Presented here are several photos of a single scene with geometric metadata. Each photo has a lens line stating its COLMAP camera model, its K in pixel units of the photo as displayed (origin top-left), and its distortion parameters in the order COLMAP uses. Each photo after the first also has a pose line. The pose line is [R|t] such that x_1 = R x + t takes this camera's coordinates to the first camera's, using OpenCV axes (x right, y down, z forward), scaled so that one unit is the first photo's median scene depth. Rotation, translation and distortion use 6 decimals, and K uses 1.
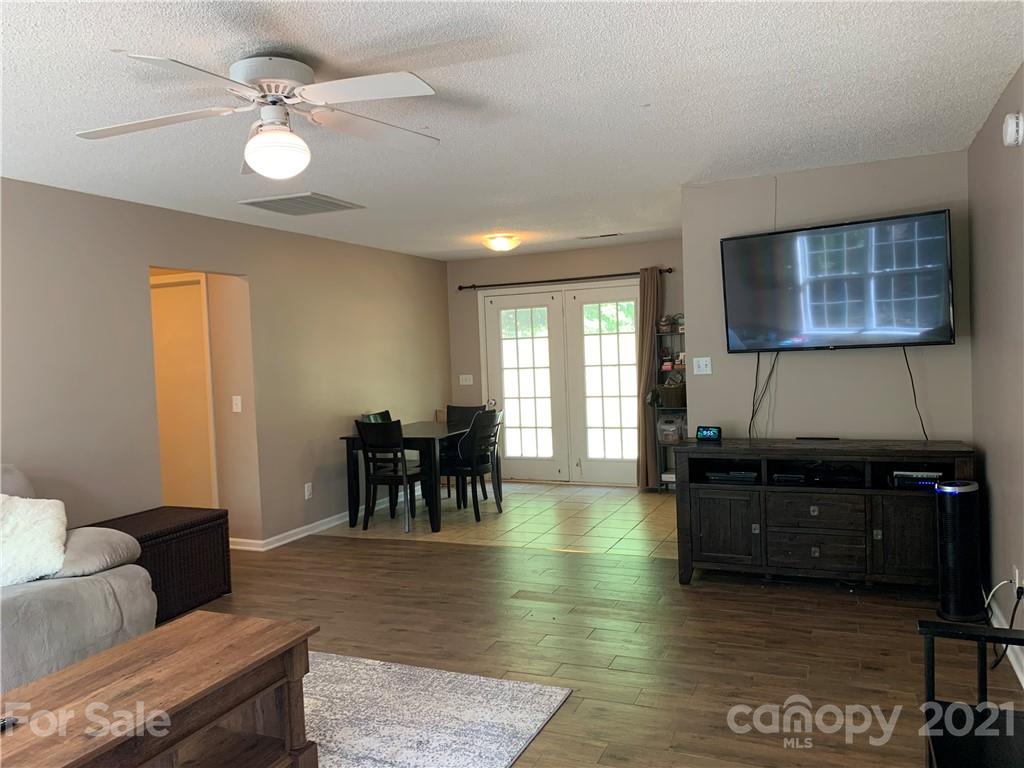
lens RADIAL K [[771.8, 0, 516.5], [0, 771.8, 385.1], [0, 0, 1]] dist [-0.047646, 0.005933]
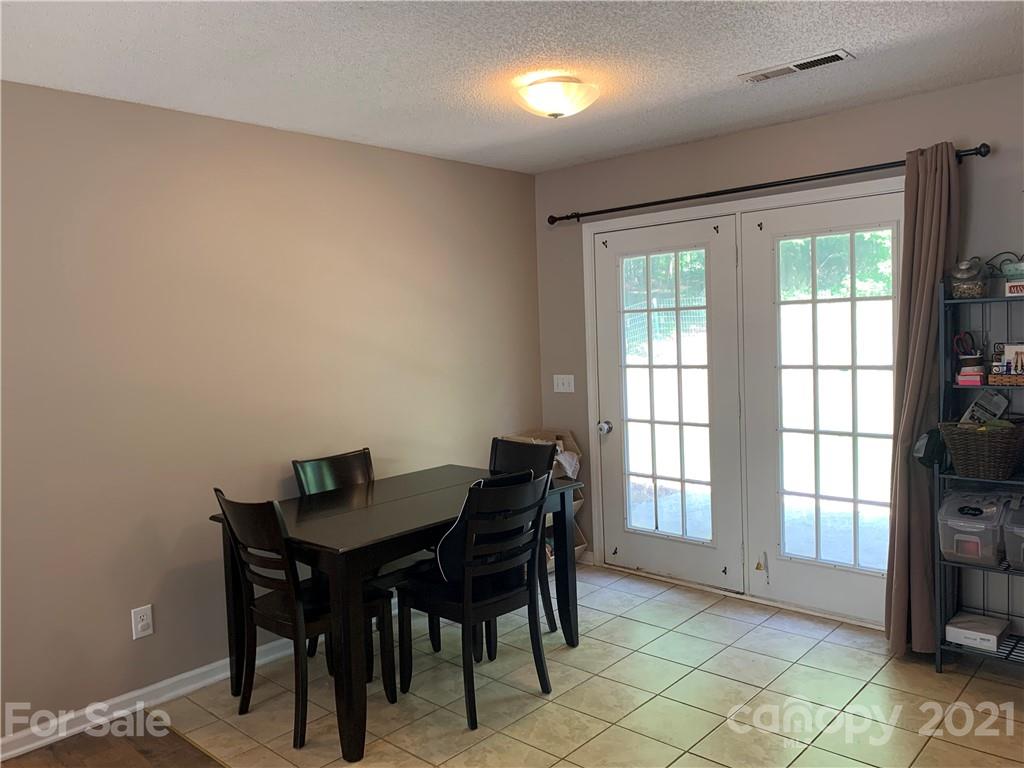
lens RADIAL K [[771.8, 0, 502.3], [0, 771.8, 376.6], [0, 0, 1]] dist [-0.047646, 0.005933]
pose [[0.940403, 0.025255, -0.339123, 0.092373], [-0.015059, 0.999353, 0.032663, -0.033252], [0.339728, -0.025610, 0.940175, 0.505044]]
